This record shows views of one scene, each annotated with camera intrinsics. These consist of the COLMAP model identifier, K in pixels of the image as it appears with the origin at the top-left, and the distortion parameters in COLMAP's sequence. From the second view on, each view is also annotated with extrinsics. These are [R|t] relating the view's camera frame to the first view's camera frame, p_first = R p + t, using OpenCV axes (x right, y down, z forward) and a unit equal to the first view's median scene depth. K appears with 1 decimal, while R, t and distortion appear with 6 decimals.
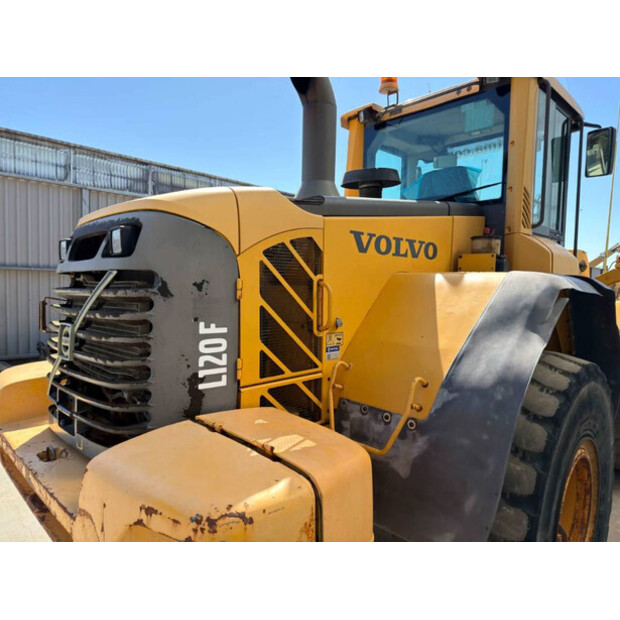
lens RADIAL K [[442.3, 0, 309.1], [0, 442.3, 312.9], [0, 0, 1]] dist [0.003716, 0.004584]
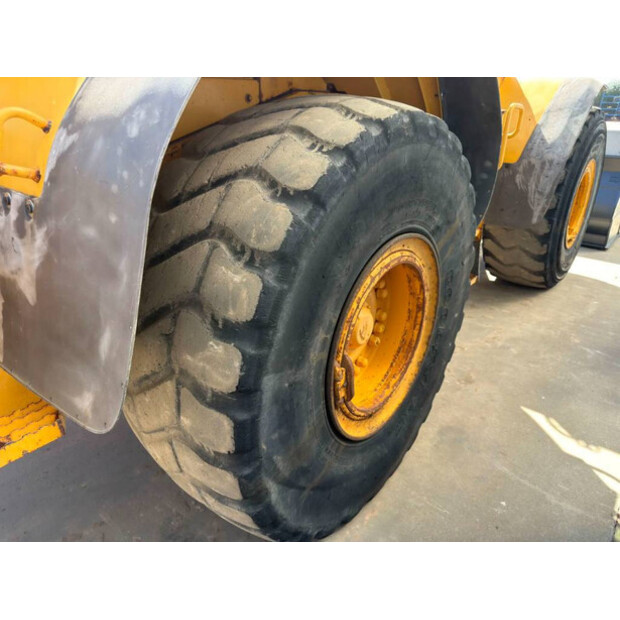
lens RADIAL K [[438.0, 0, 310.0], [0, 438.0, 310.0], [0, 0, 1]] dist [0.071353, -0.101482]
pose [[0.994512, -0.052012, 0.090778, 0.525107], [0.015877, 0.932650, 0.360433, 0.187865], [-0.103411, -0.357014, 0.928357, 0.455438]]
